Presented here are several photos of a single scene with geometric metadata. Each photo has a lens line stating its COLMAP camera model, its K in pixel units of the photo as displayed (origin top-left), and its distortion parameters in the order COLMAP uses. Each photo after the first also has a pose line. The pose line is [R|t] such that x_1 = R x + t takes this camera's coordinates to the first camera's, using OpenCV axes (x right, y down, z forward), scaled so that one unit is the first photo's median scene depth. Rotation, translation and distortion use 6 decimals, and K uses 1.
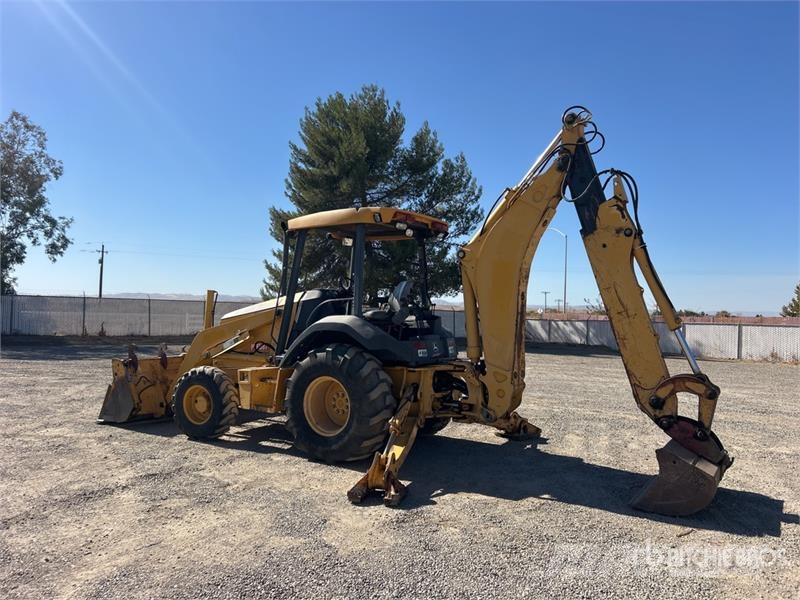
lens RADIAL K [[605.1, 0, 397.6], [0, 605.1, 299.8], [0, 0, 1]] dist [0.052543, -0.059549]
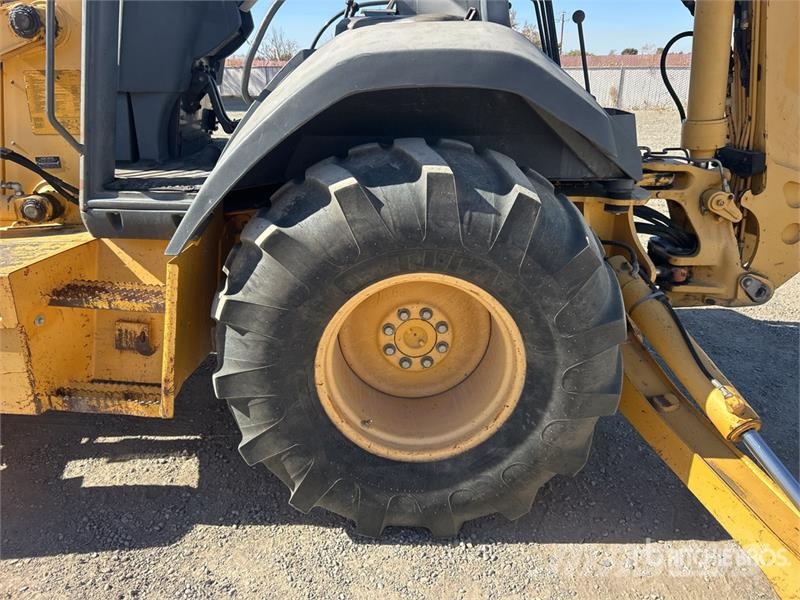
lens RADIAL K [[605.1, 0, 399.0], [0, 605.1, 298.5], [0, 0, 1]] dist [0.052543, -0.059549]
pose [[0.826499, -0.215781, 0.519941, -0.046221], [-0.000009, 0.923614, 0.383325, 0.006160], [-0.562938, -0.316822, 0.763364, 0.139162]]
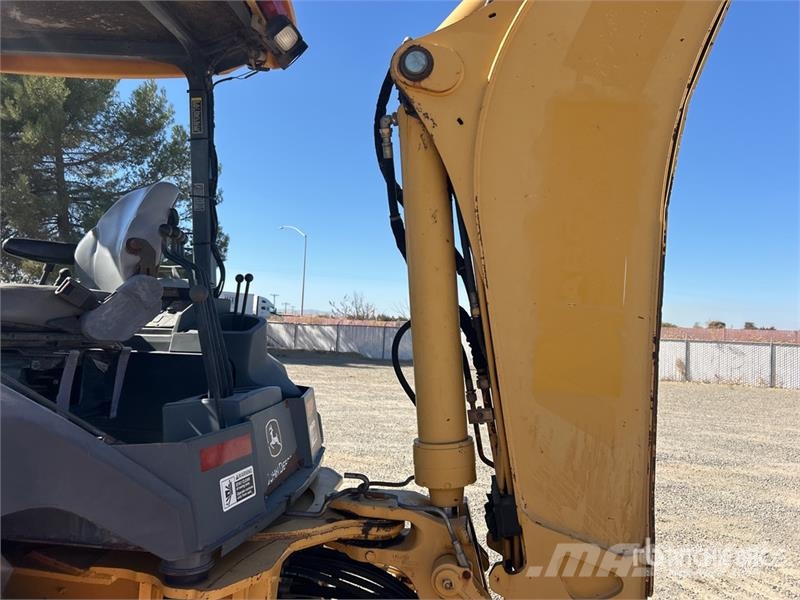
lens RADIAL K [[605.1, 0, 402.7], [0, 605.1, 296.8], [0, 0, 1]] dist [0.052543, -0.059549]
pose [[0.897137, 0.037750, 0.440137, -0.000658], [-0.033654, 0.999287, -0.017110, 0.004043], [-0.440469, 0.000538, 0.897768, 0.139111]]
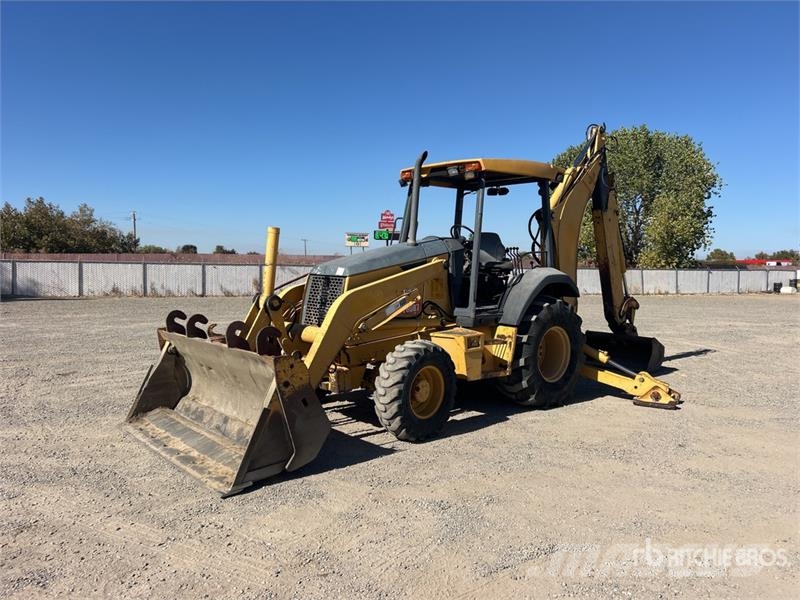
lens RADIAL K [[605.1, 0, 398.3], [0, 605.1, 307.5], [0, 0, 1]] dist [0.052543, -0.059549]
pose [[0.276073, -0.085411, 0.957334, -0.208214], [-0.031507, 0.994704, 0.097831, -0.000002], [-0.960620, -0.057171, 0.271920, 0.170159]]
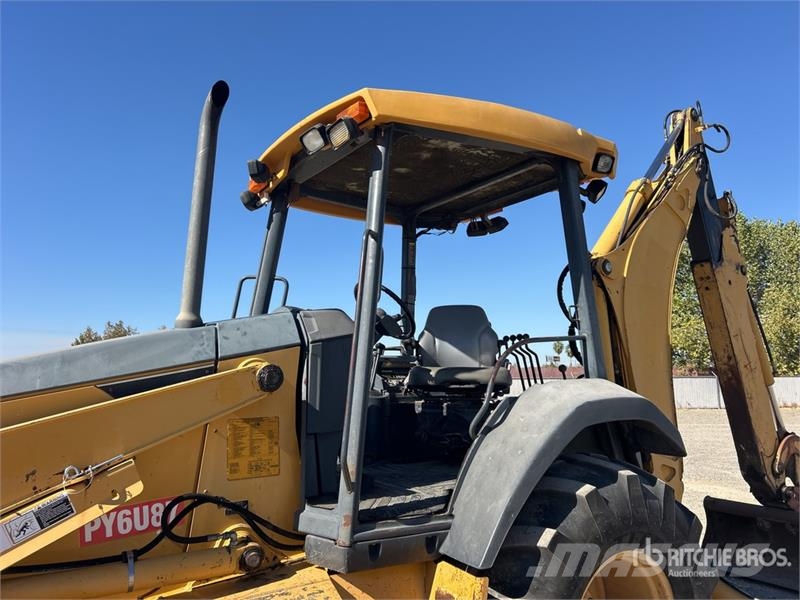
lens RADIAL K [[605.1, 0, 399.6], [0, 605.1, 300.9], [0, 0, 1]] dist [0.052543, -0.059549]
pose [[0.404740, 0.090006, 0.909992, -0.089614], [-0.003632, 0.995295, -0.096827, 0.002475], [-0.914425, 0.035884, 0.403162, 0.168703]]
